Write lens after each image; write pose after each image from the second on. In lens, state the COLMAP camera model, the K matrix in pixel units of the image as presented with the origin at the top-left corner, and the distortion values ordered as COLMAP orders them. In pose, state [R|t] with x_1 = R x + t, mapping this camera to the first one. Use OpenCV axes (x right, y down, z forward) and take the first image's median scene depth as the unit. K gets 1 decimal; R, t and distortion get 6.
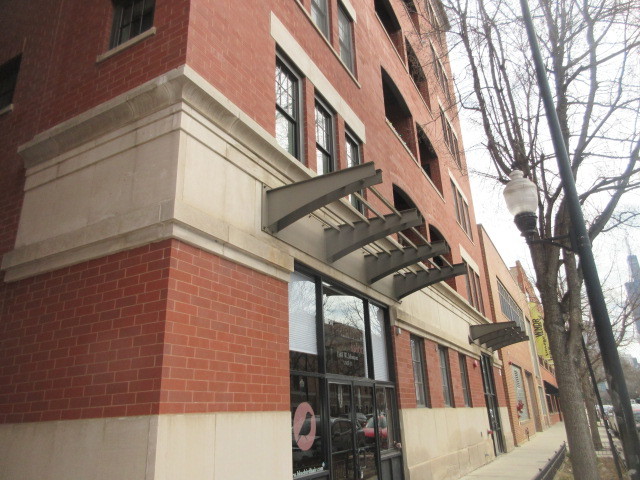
lens RADIAL K [[469.7, 0, 320.0], [0, 469.7, 240.0], [0, 0, 1]] dist [0.003668, -0.003012]
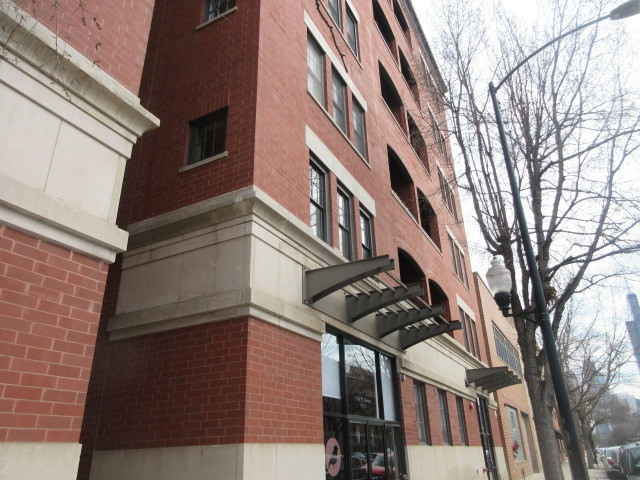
lens RADIAL K [[467.0, 0, 320.0], [0, 467.0, 240.0], [0, 0, 1]] dist [-0.007057, -0.003407]
pose [[0.999916, 0.012954, 0.000207, -0.054325], [-0.012901, 0.997025, -0.075992, -0.067238], [-0.001191, 0.075983, 0.997108, -0.219756]]
